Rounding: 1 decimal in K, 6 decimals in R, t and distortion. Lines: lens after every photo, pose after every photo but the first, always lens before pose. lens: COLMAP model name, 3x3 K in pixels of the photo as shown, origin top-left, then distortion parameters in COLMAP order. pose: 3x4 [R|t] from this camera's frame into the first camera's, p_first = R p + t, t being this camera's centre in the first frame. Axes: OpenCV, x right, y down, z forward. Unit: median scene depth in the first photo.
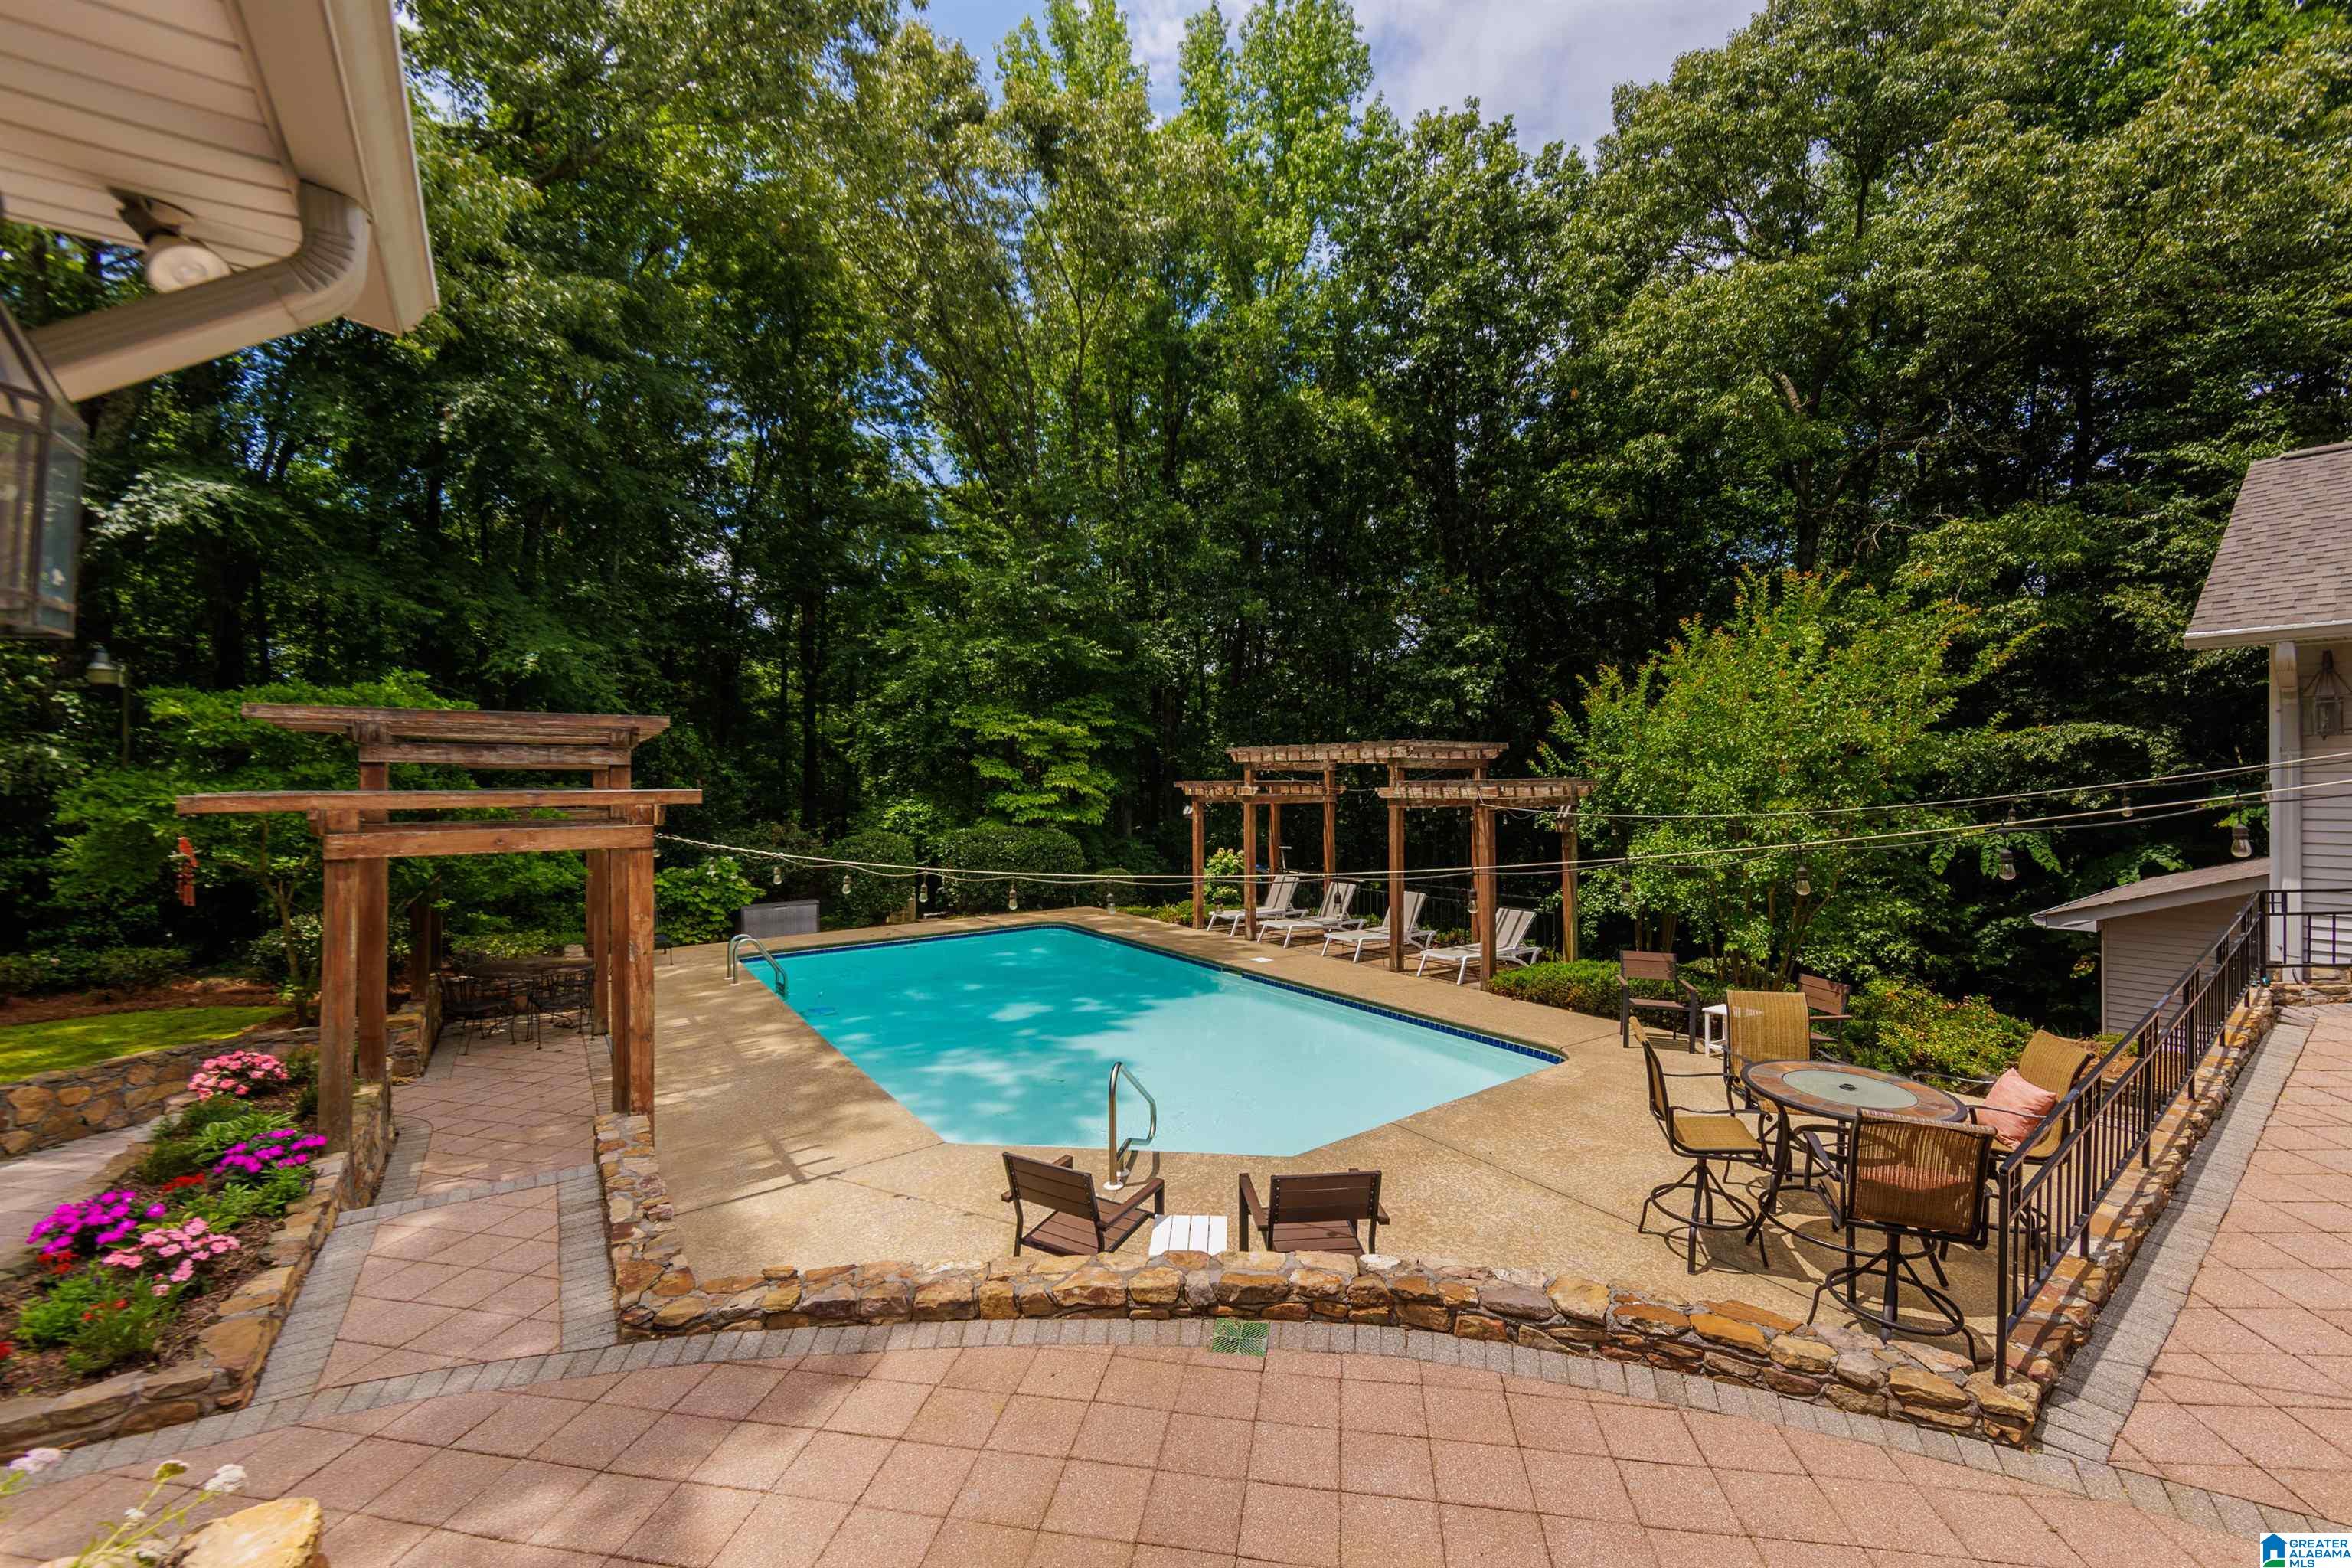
lens RADIAL K [[957.9, 0, 1189.3], [0, 957.9, 784.7], [0, 0, 1]] dist [0.000171, -0.000788]
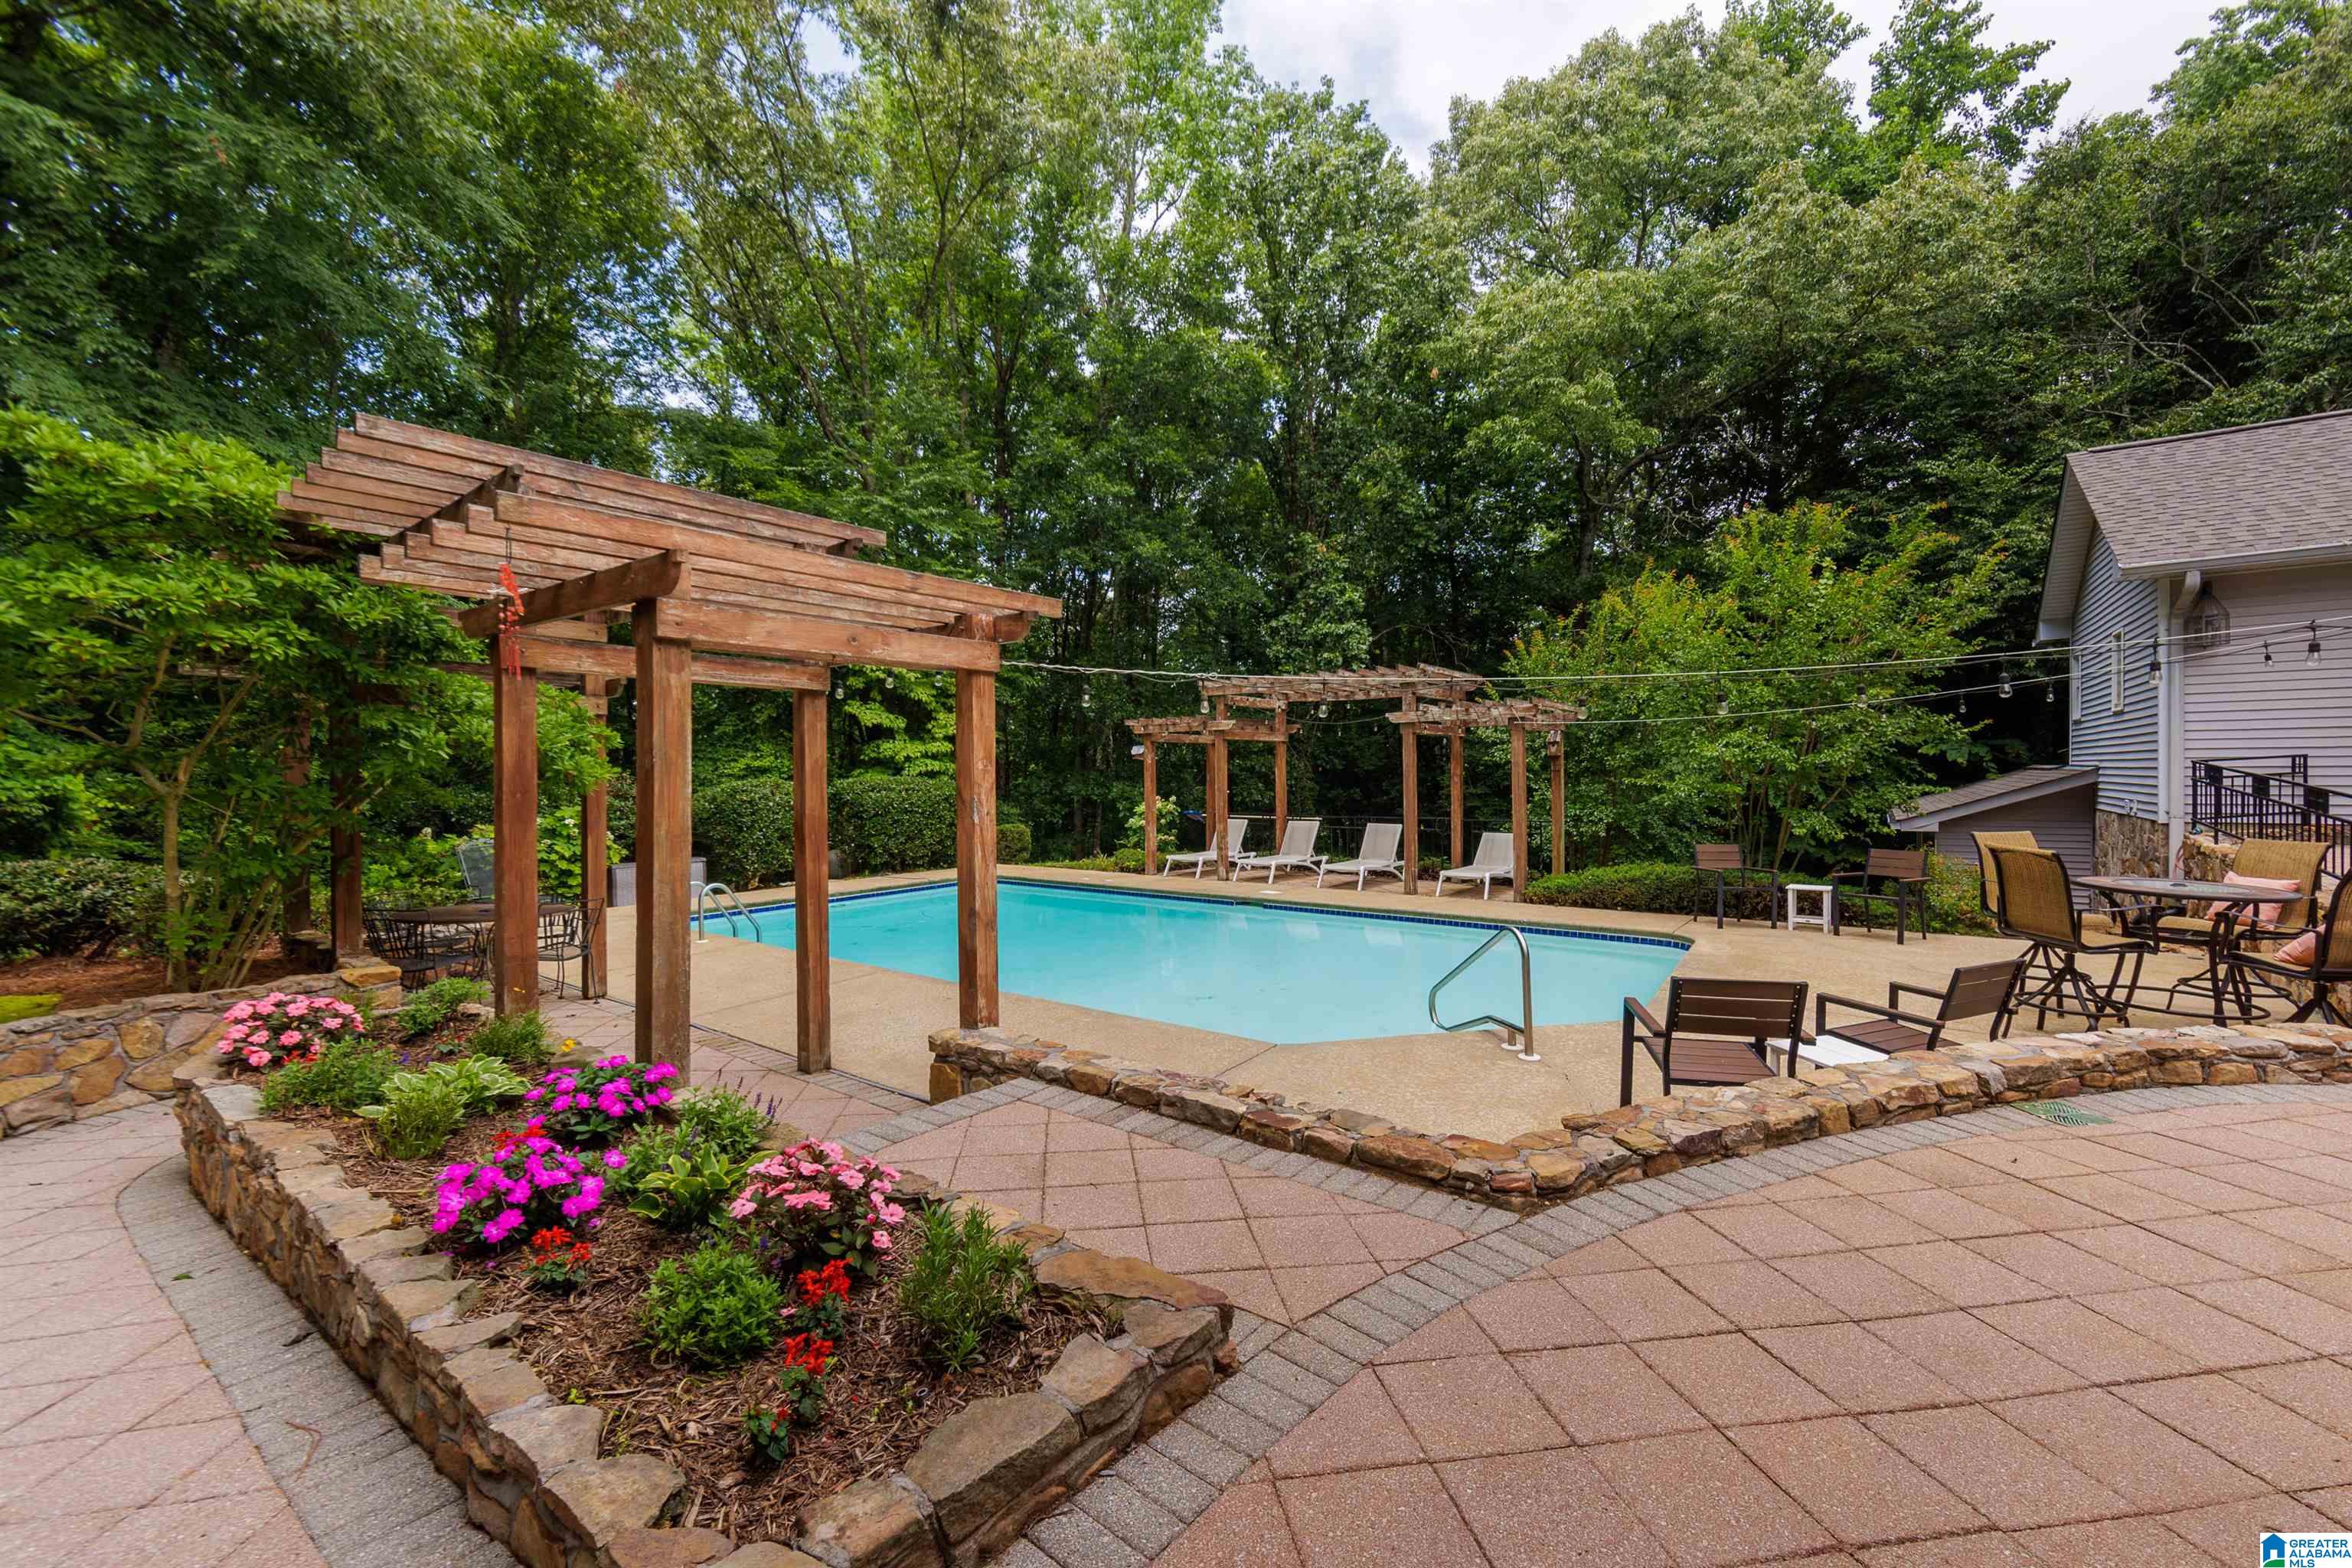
lens RADIAL K [[957.9, 0, 1170.6], [0, 957.9, 791.7], [0, 0, 1]] dist [0.000171, -0.000788]
pose [[0.948963, -0.007704, 0.315294, -0.273705], [0.006252, 0.999965, 0.005616, 0.064019], [-0.315326, -0.003358, 0.948978, 0.098713]]
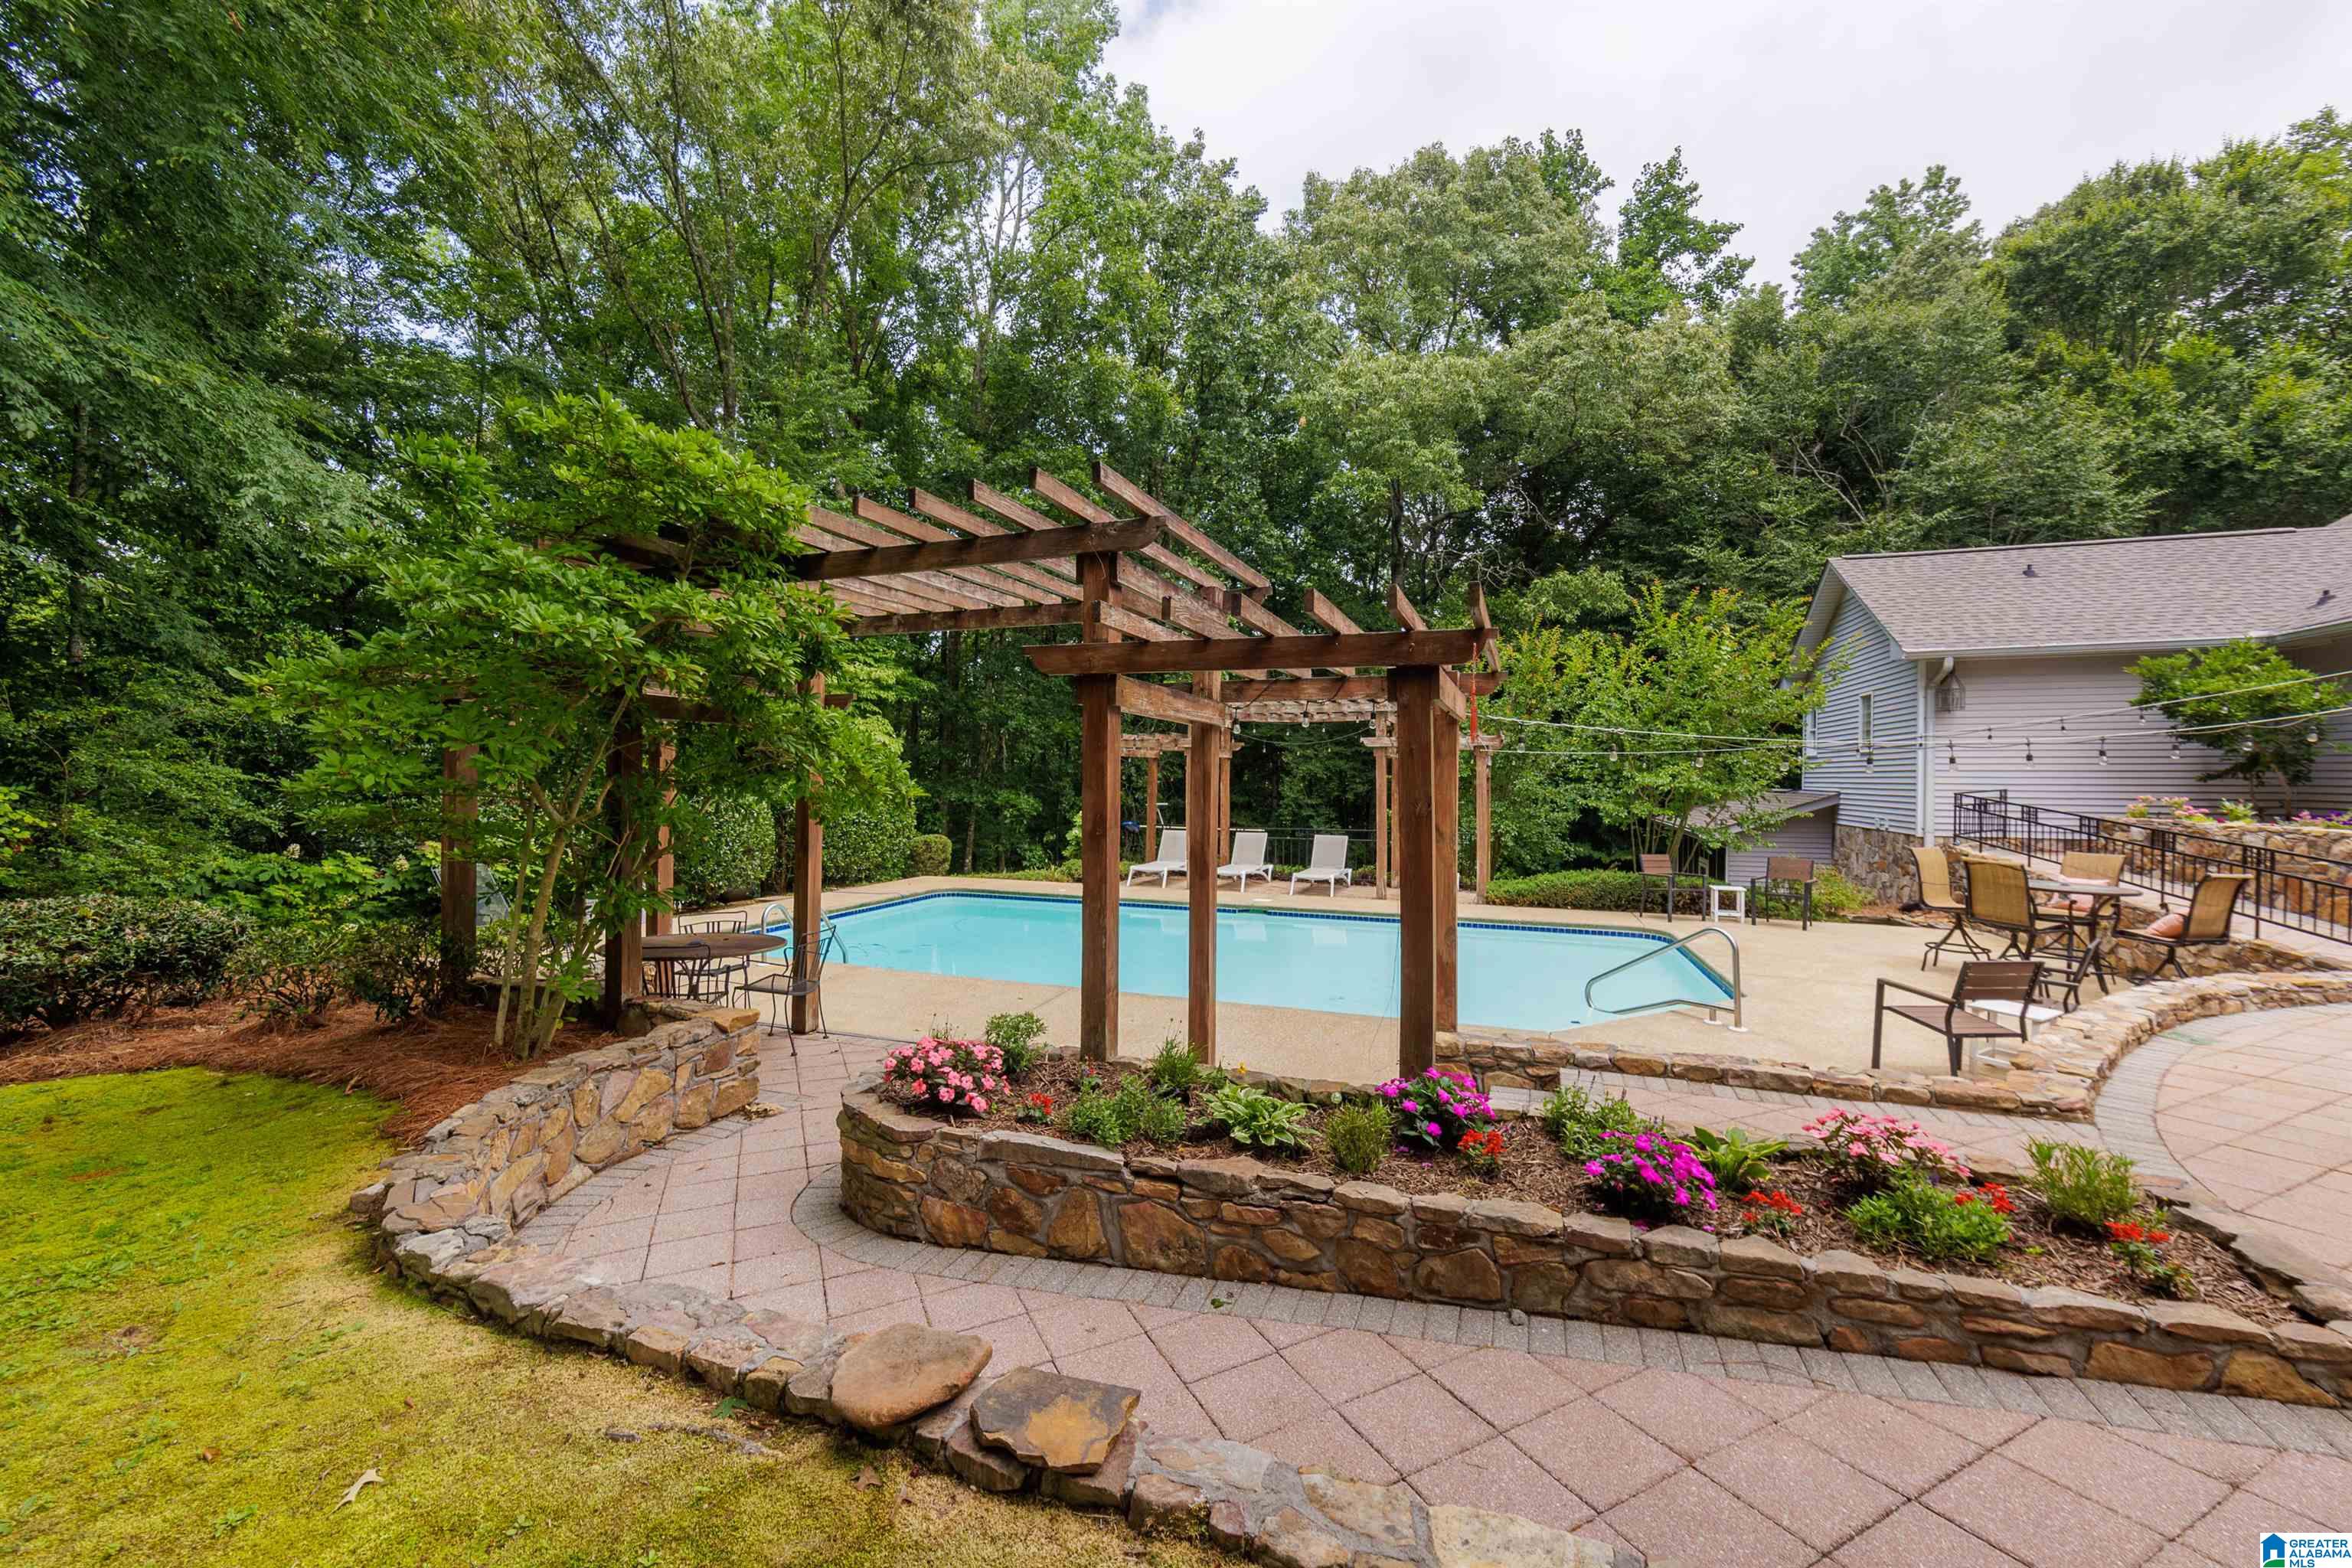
lens RADIAL K [[957.9, 0, 1157.7], [0, 957.9, 785.7], [0, 0, 1]] dist [0.000171, -0.000788]
pose [[0.814595, 0.005741, 0.580002, -0.531104], [-0.006282, 0.999980, -0.001075, 0.050996], [-0.579996, -0.002768, 0.814614, 0.182710]]
